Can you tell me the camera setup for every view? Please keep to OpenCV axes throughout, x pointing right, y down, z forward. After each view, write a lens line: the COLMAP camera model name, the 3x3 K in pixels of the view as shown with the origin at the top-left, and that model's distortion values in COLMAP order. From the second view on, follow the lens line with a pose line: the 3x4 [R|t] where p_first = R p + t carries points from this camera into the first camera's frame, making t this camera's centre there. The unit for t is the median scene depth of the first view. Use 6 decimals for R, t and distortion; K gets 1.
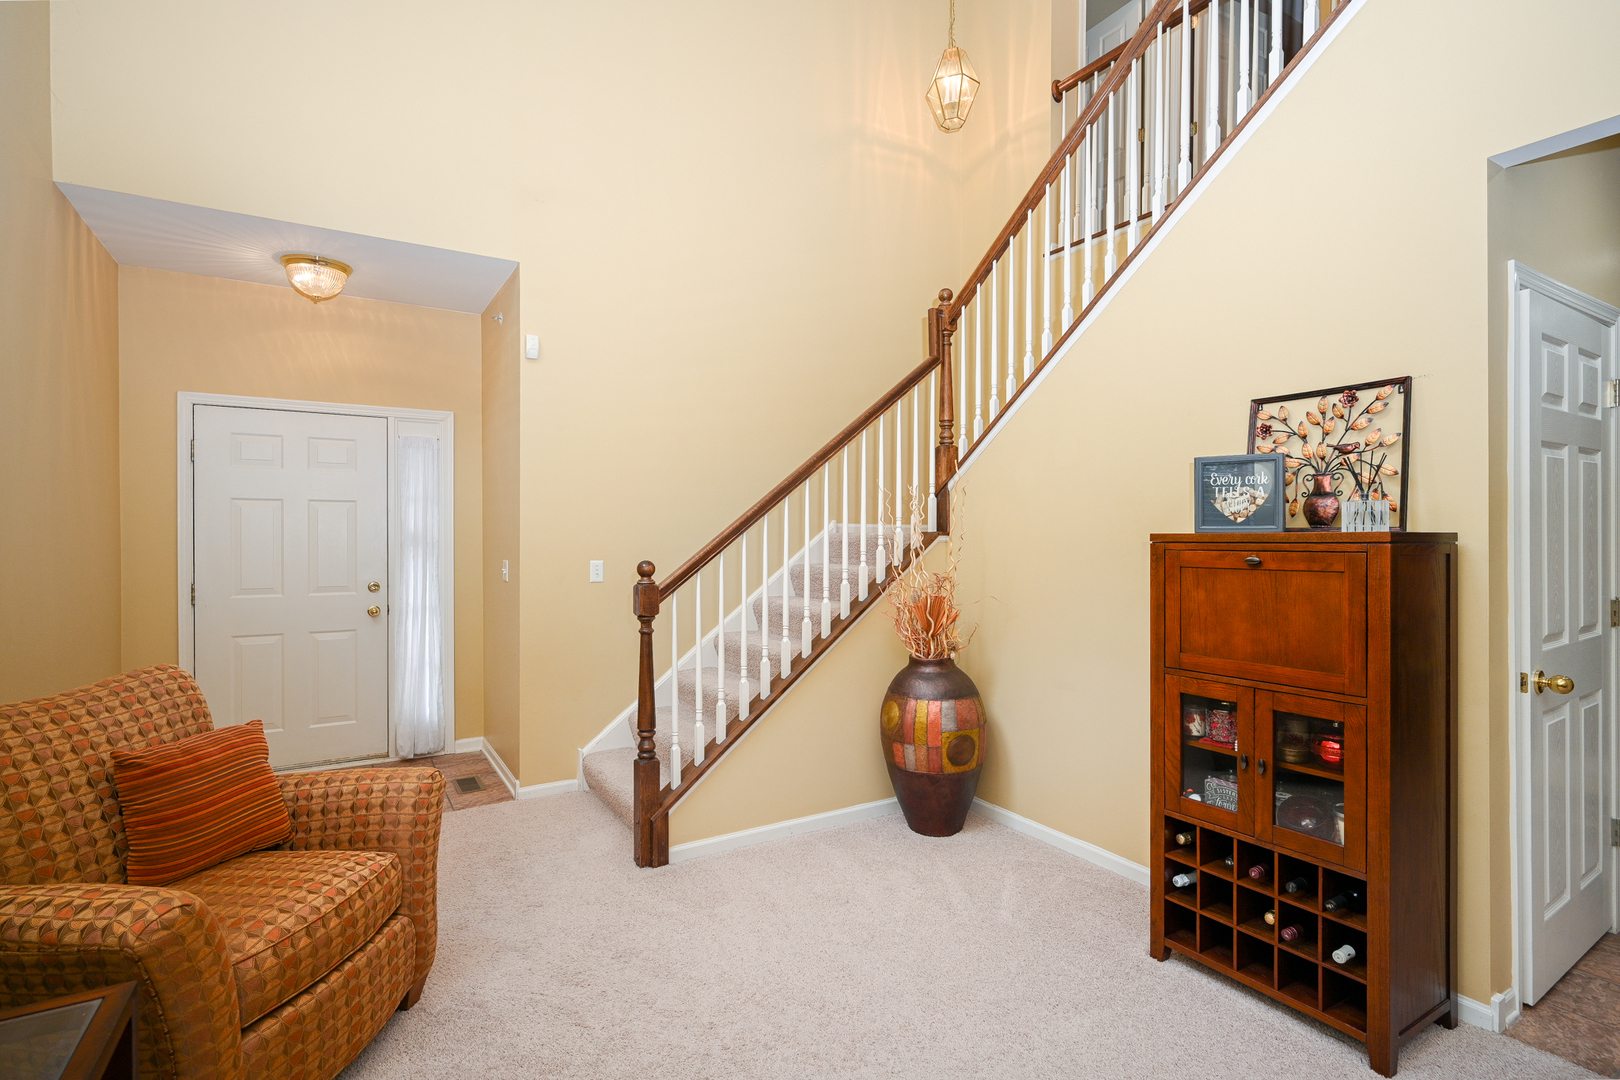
lens RADIAL K [[786.0, 0, 812.6], [0, 786.0, 535.5], [0, 0, 1]] dist [0.005363, -0.000757]
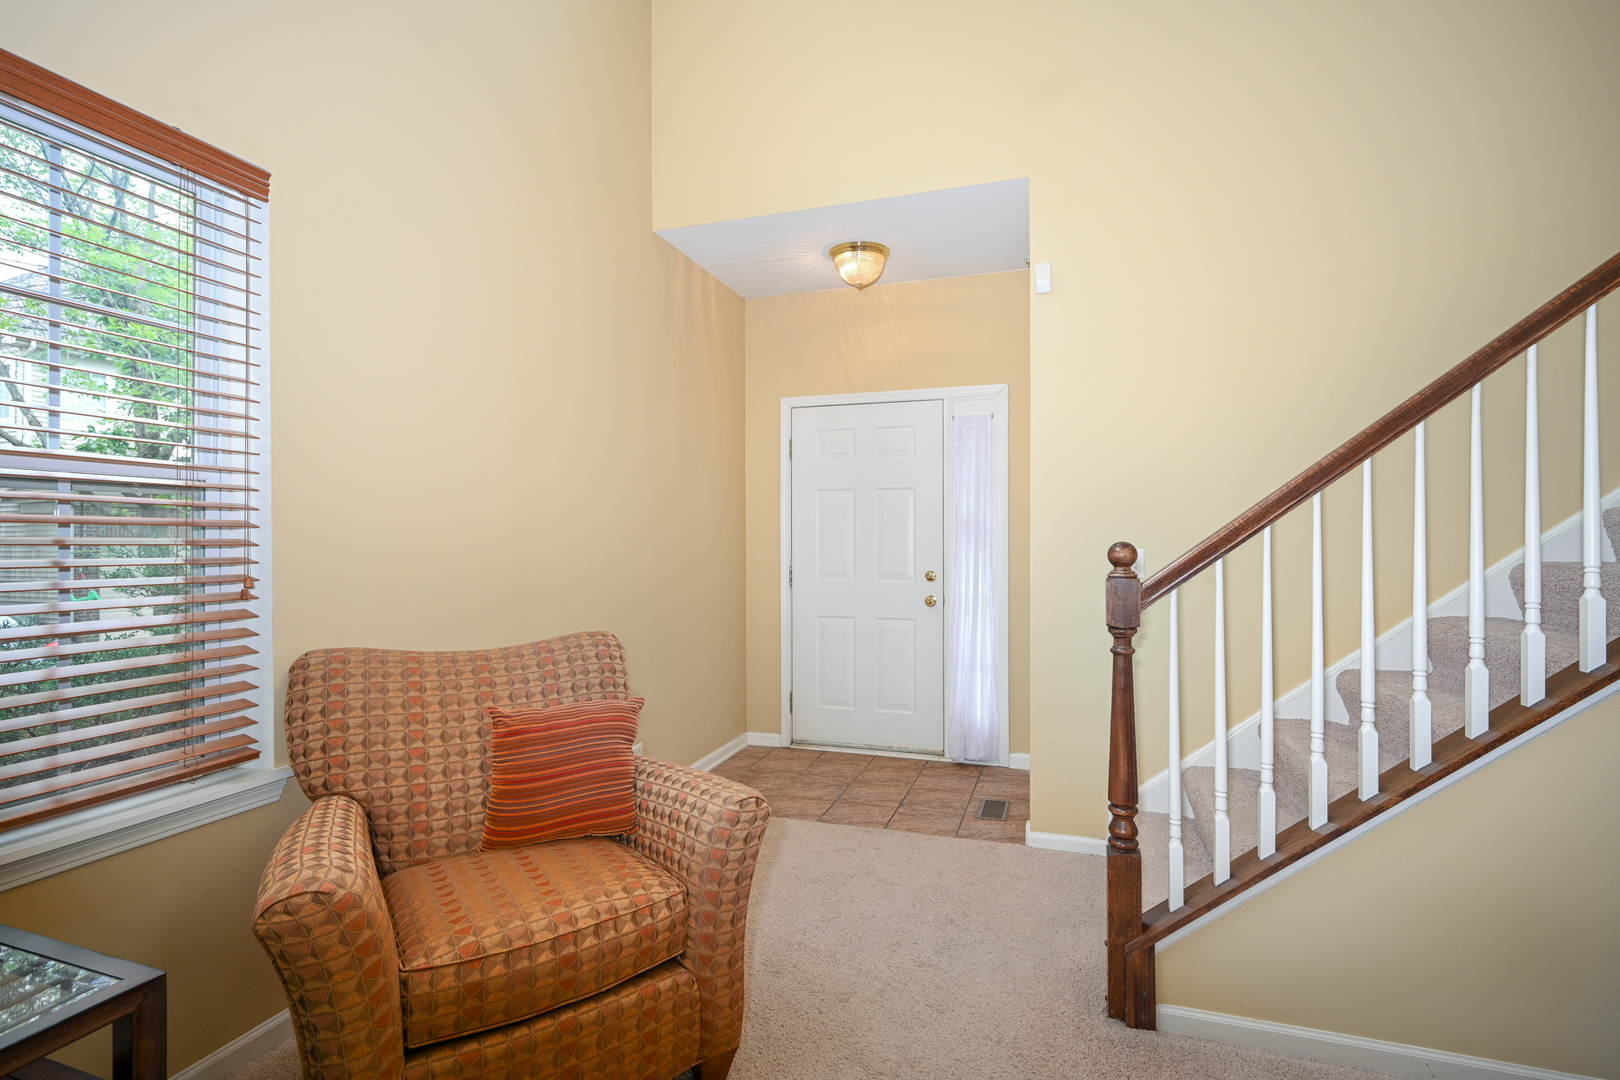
lens RADIAL K [[786.0, 0, 803.5], [0, 786.0, 533.2], [0, 0, 1]] dist [0.005363, -0.000757]
pose [[0.642591, -0.007385, -0.766174, 0.116102], [0.001746, 0.999965, -0.008173, 0.029492], [0.766208, 0.003914, 0.642581, 0.381038]]
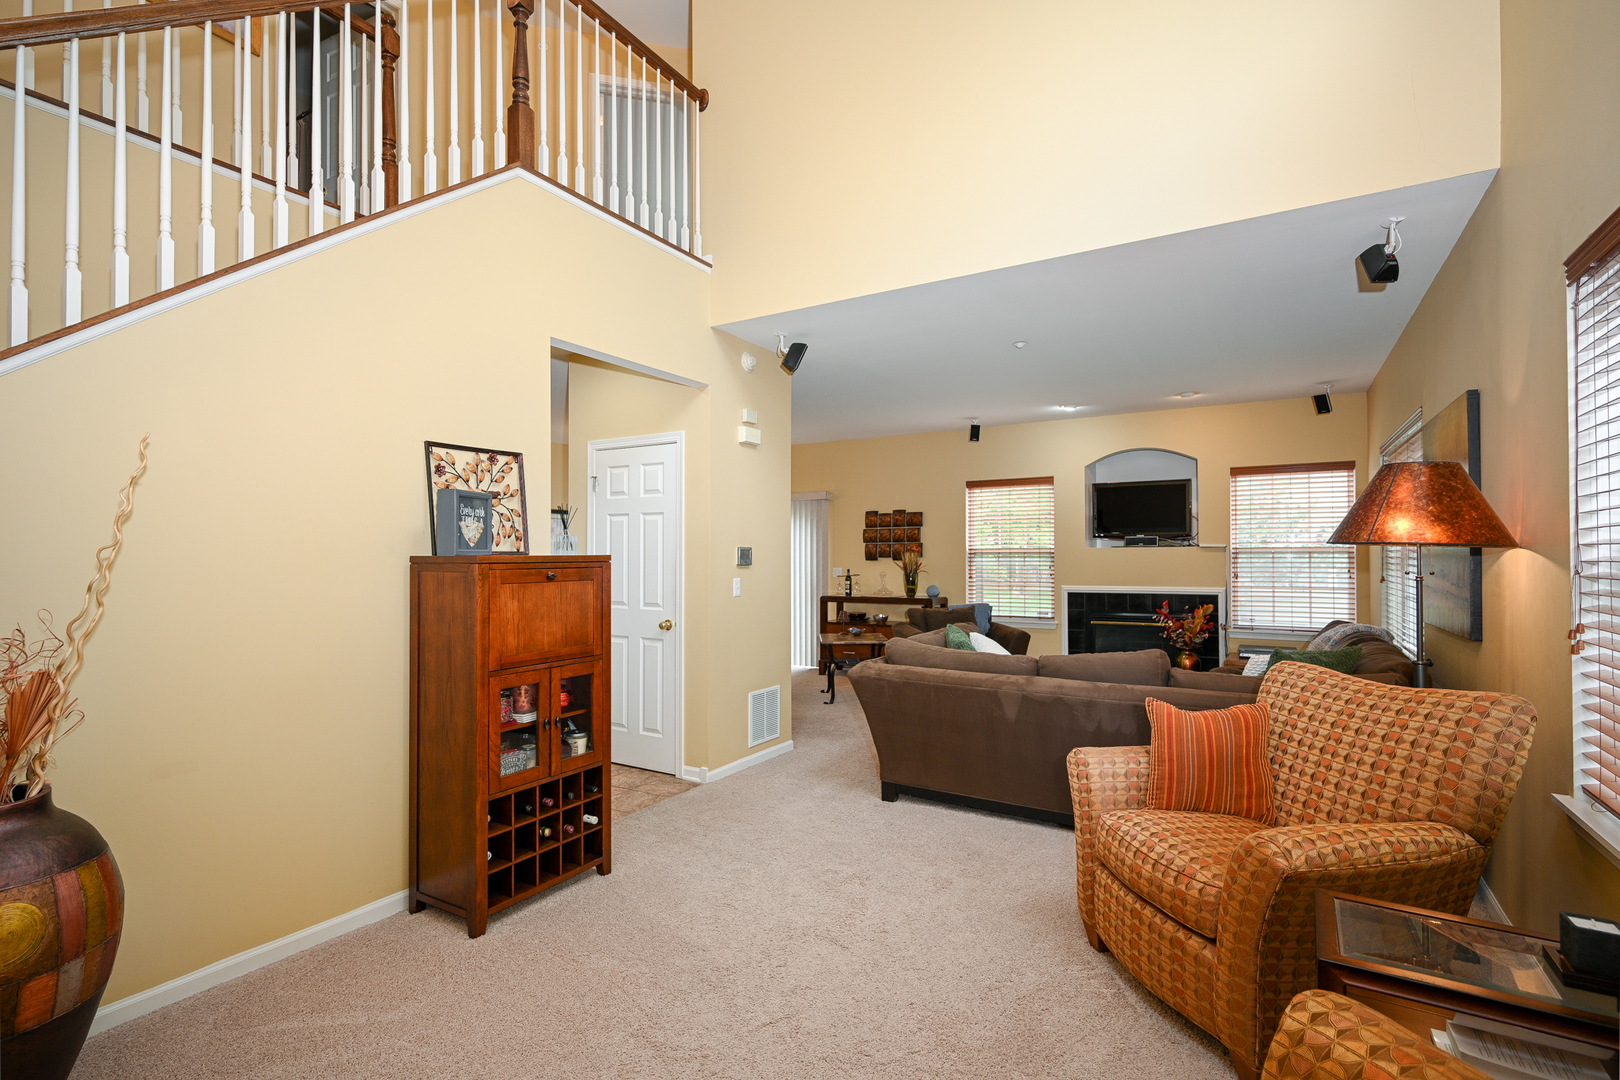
lens RADIAL K [[786.0, 0, 799.0], [0, 786.0, 541.0], [0, 0, 1]] dist [0.005363, -0.000757]
pose [[-0.461973, 0.016783, 0.886735, -0.592132], [0.000181, 0.999823, -0.018829, -0.001534], [-0.886894, -0.008538, -0.461894, 0.856804]]
